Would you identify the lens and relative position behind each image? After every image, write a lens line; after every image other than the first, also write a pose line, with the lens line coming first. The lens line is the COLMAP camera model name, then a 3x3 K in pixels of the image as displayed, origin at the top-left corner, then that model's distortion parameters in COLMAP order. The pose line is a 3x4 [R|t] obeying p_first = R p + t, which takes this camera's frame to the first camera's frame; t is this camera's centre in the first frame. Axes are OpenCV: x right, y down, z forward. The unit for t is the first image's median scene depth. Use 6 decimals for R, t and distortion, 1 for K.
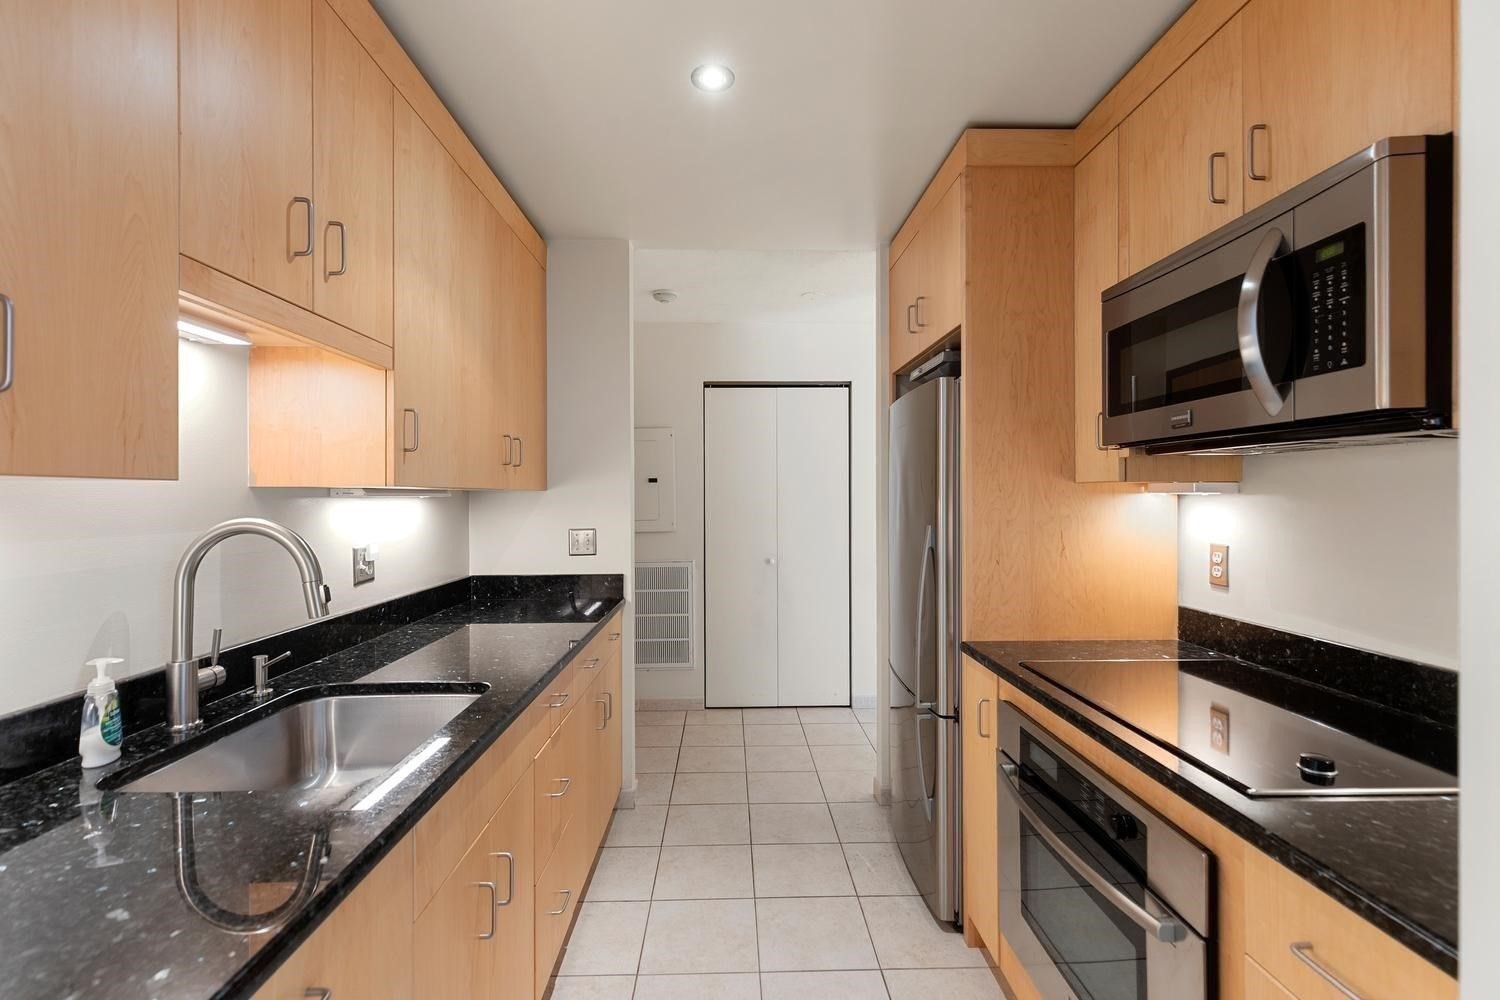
lens RADIAL K [[677.5, 0, 750.0], [0, 677.5, 500.0], [0, 0, 1]] dist [0.016668, -0.000321]
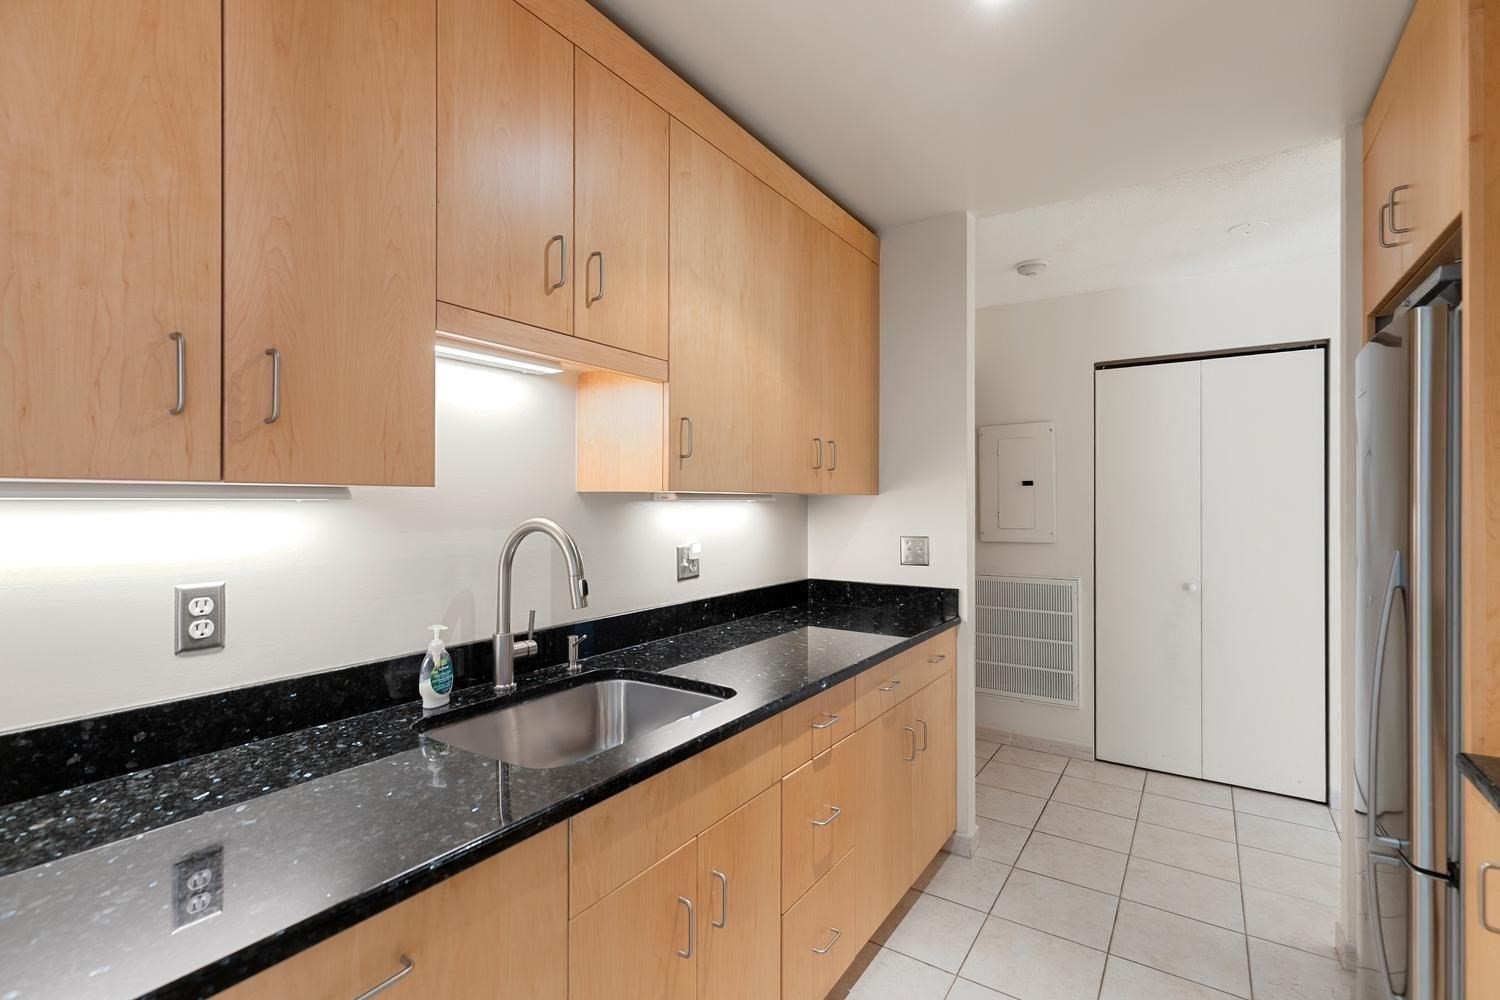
lens RADIAL K [[688.8, 0, 750.0], [0, 688.8, 500.0], [0, 0, 1]] dist [0.015379, -0.000728]
pose [[0.818433, 0.003955, -0.574588, 0.154434], [-0.007661, 0.999963, -0.004028, -0.002155], [0.574550, 0.007699, 0.818433, 0.148661]]
